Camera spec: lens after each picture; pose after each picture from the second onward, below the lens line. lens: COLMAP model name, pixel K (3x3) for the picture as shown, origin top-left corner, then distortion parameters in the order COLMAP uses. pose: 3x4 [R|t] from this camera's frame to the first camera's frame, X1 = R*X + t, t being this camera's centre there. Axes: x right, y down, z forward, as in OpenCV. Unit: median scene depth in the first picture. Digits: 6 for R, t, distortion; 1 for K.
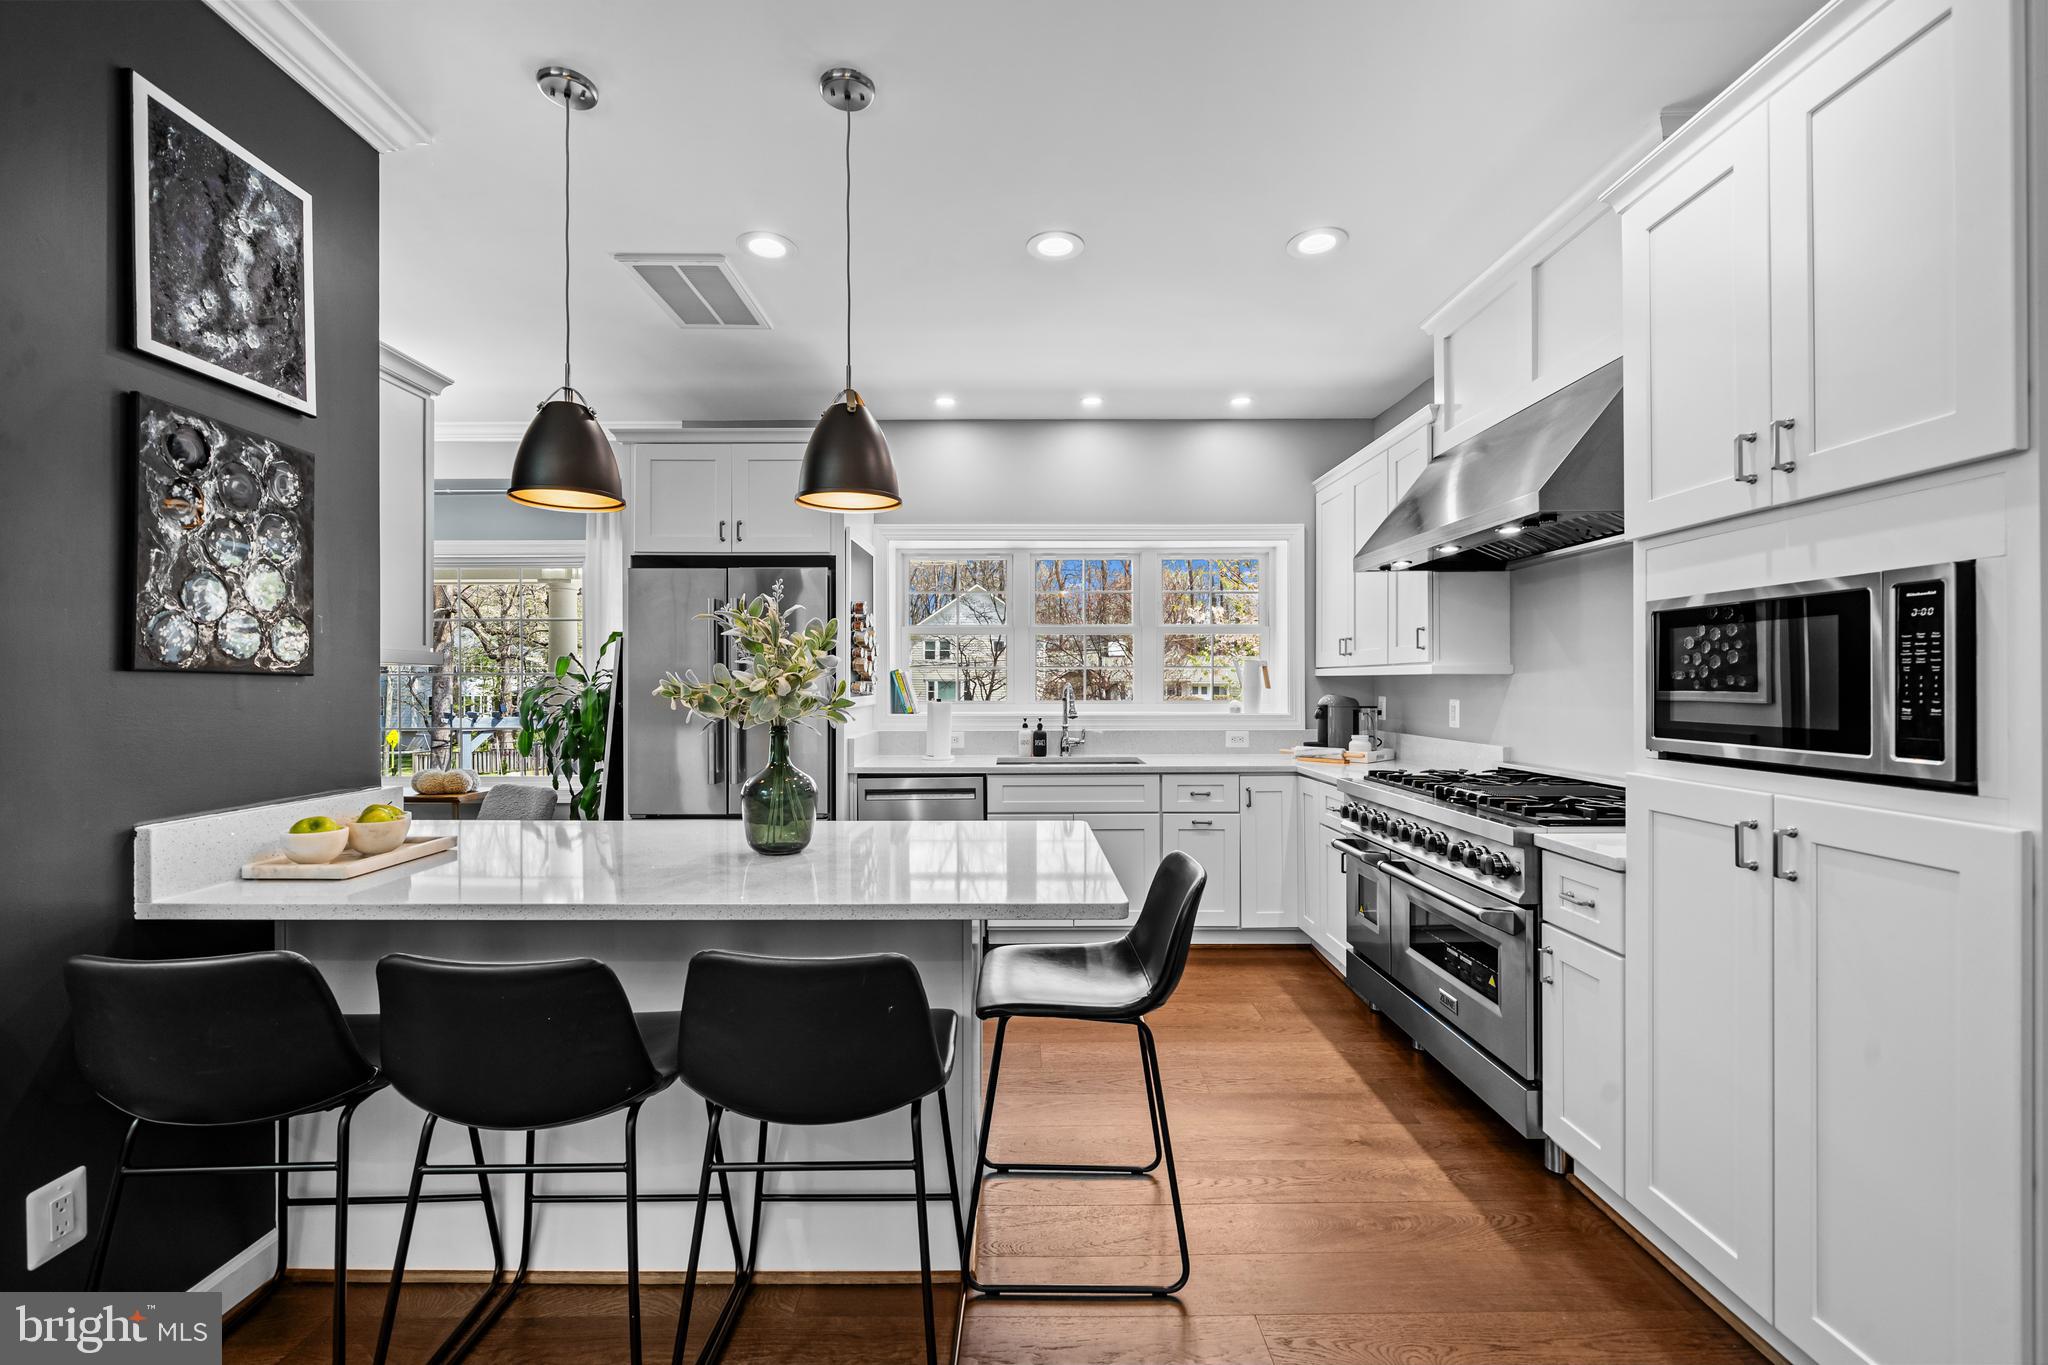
lens RADIAL K [[862.6, 0, 1017.8], [0, 862.6, 685.8], [0, 0, 1]] dist [-0.003890, 0.001279]
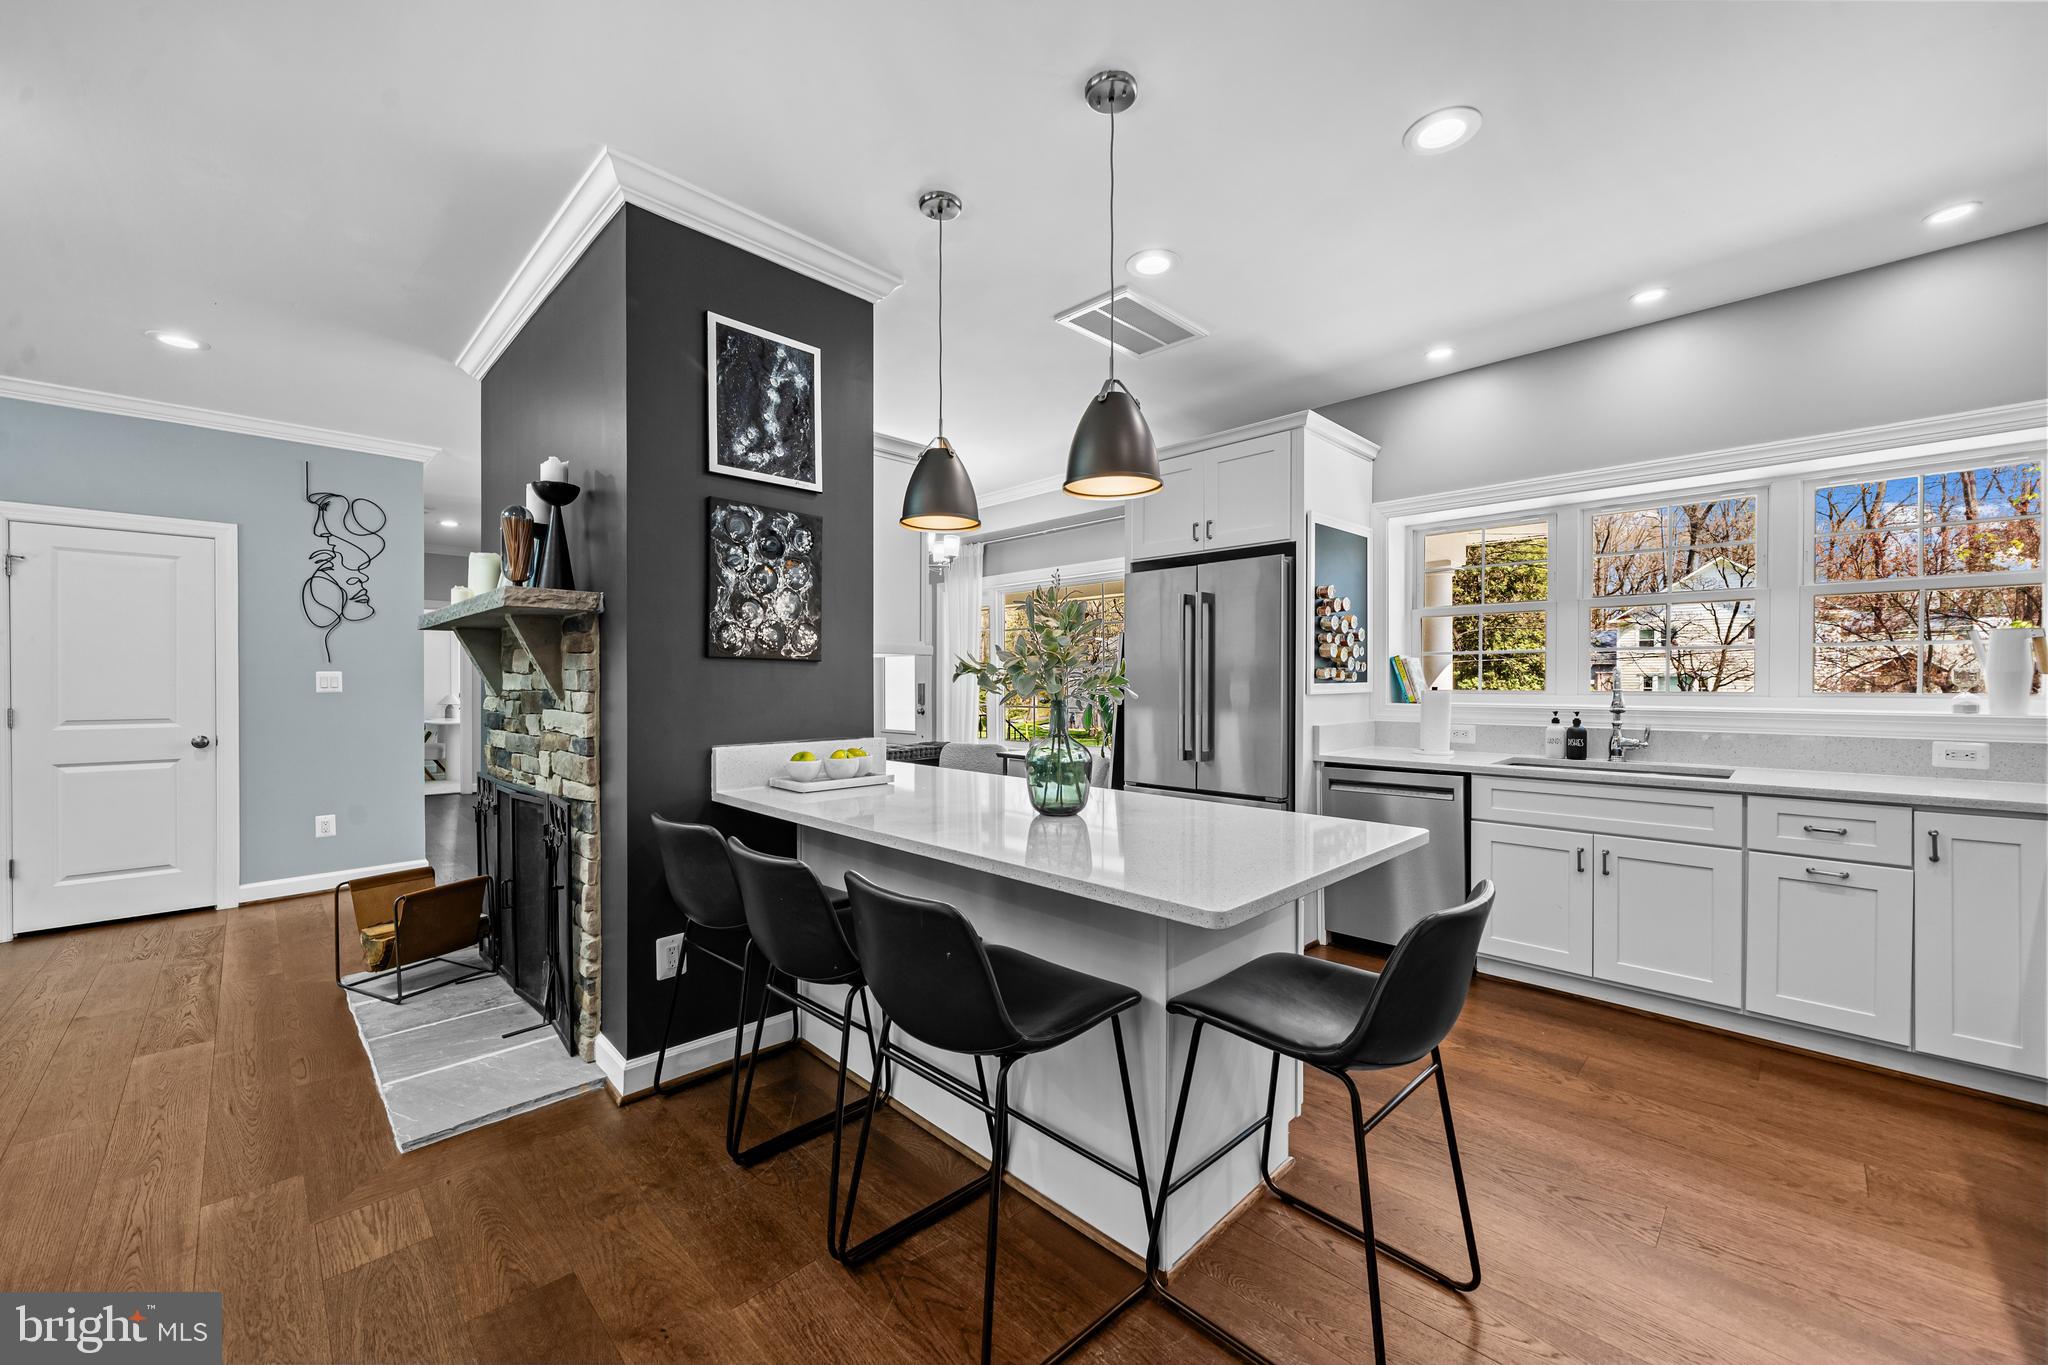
lens RADIAL K [[783.9, 0, 1013.5], [0, 783.9, 688.1], [0, 0, 1]] dist [-0.002333, 0.000059]
pose [[0.701169, 0.008432, -0.712946, 0.423296], [-0.002400, 0.999952, 0.009466, 0.022116], [0.712992, -0.004926, 0.701155, 0.261280]]
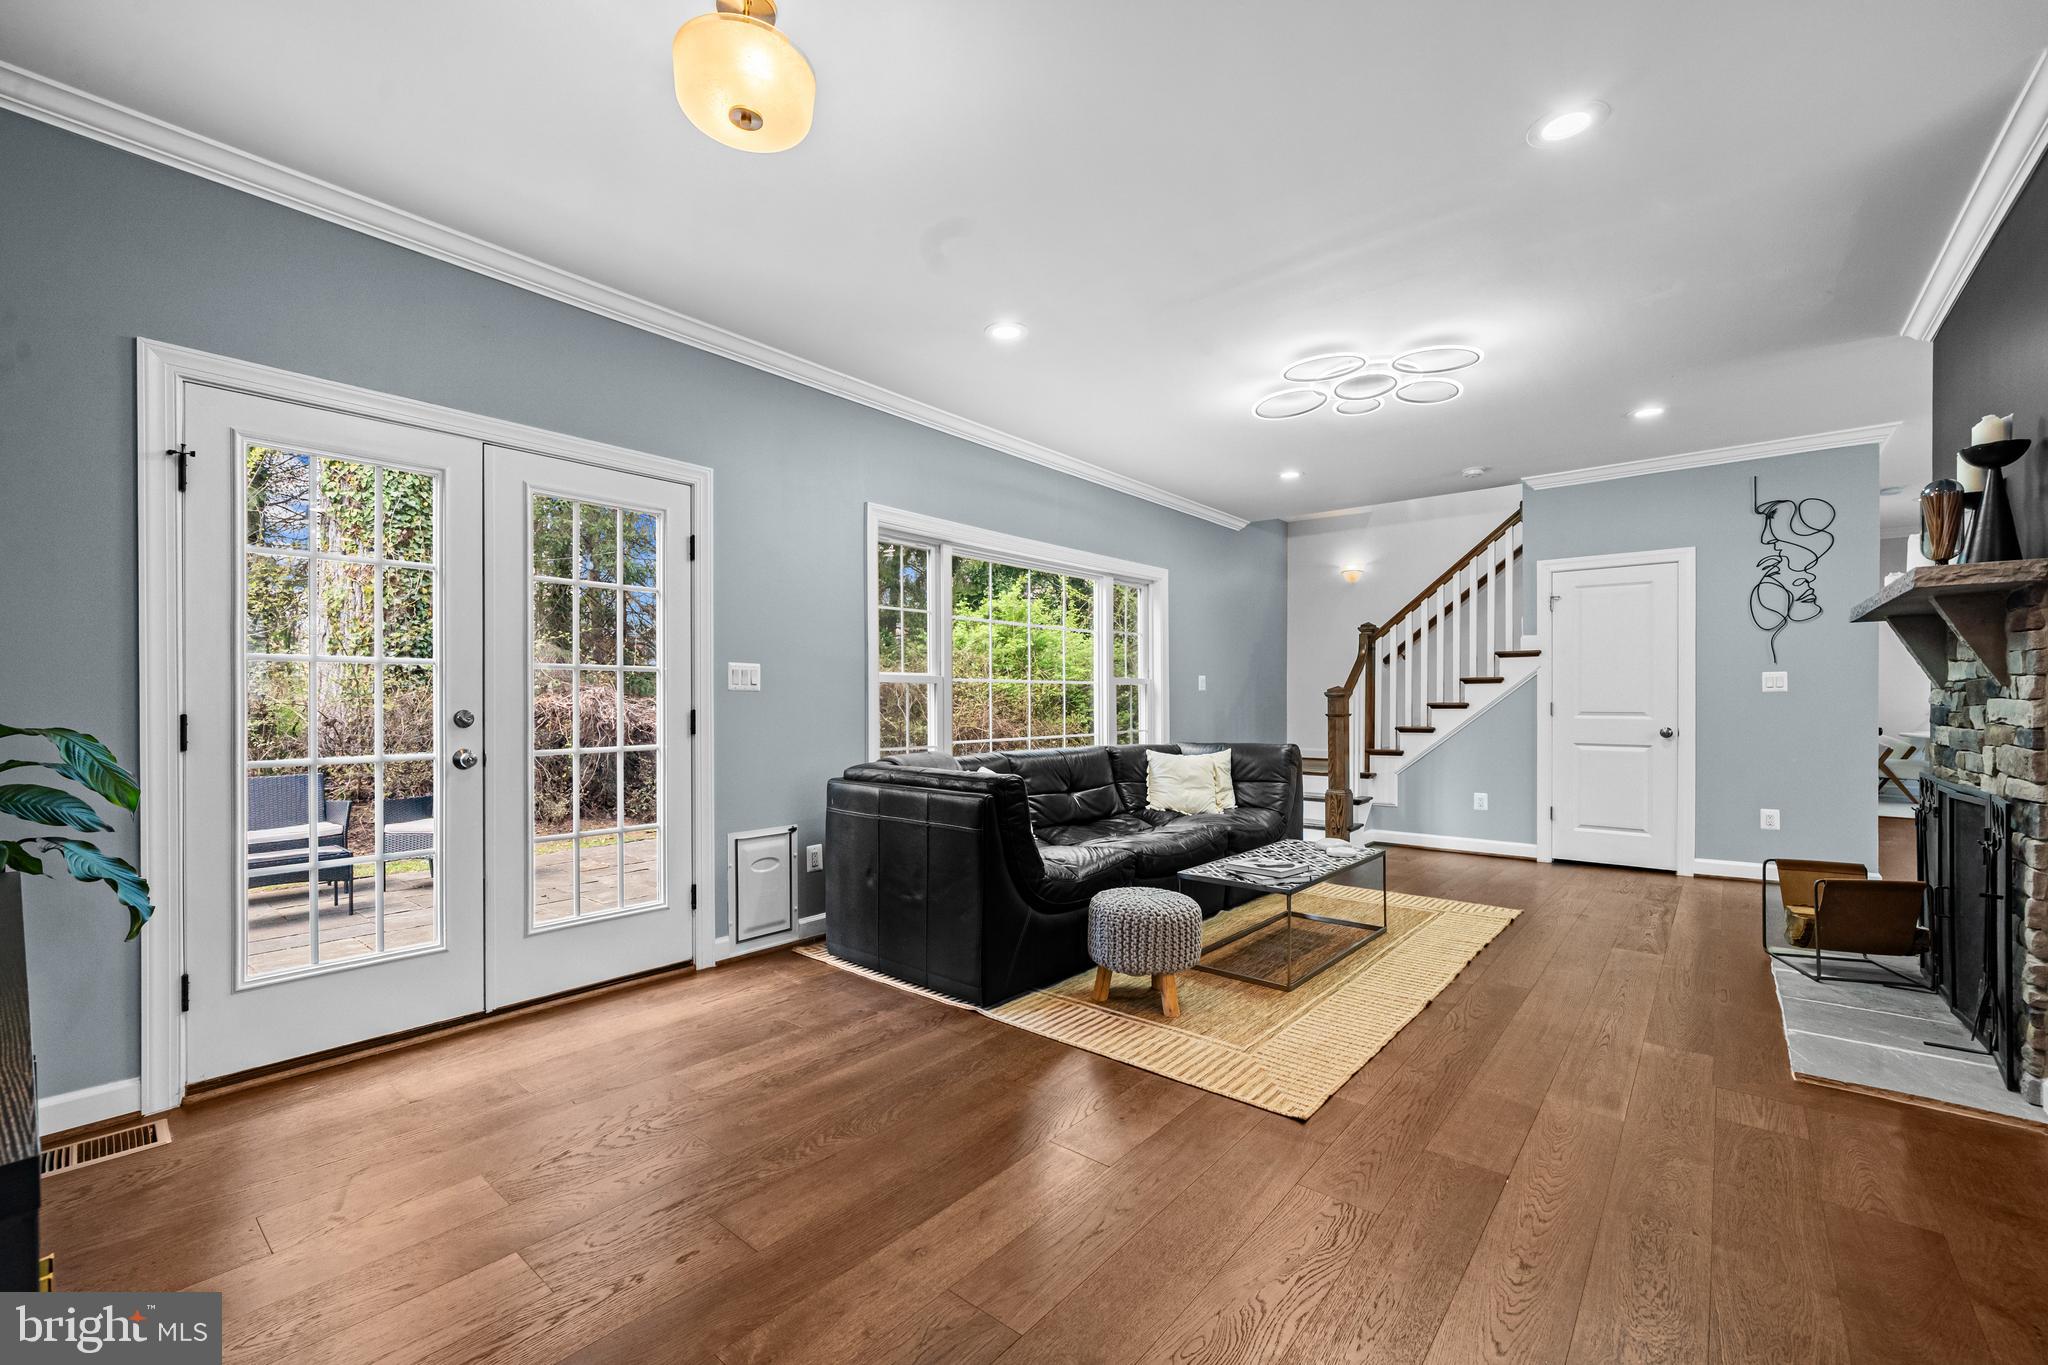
lens RADIAL K [[841.3, 0, 1027.4], [0, 841.3, 701.0], [0, 0, 1]] dist [0.001285, -0.000917]
pose [[-0.637973, 0.007673, -0.770020, 0.837272], [0.003812, 0.999970, 0.006805, 0.064796], [0.770049, 0.001406, -0.637983, 0.324767]]
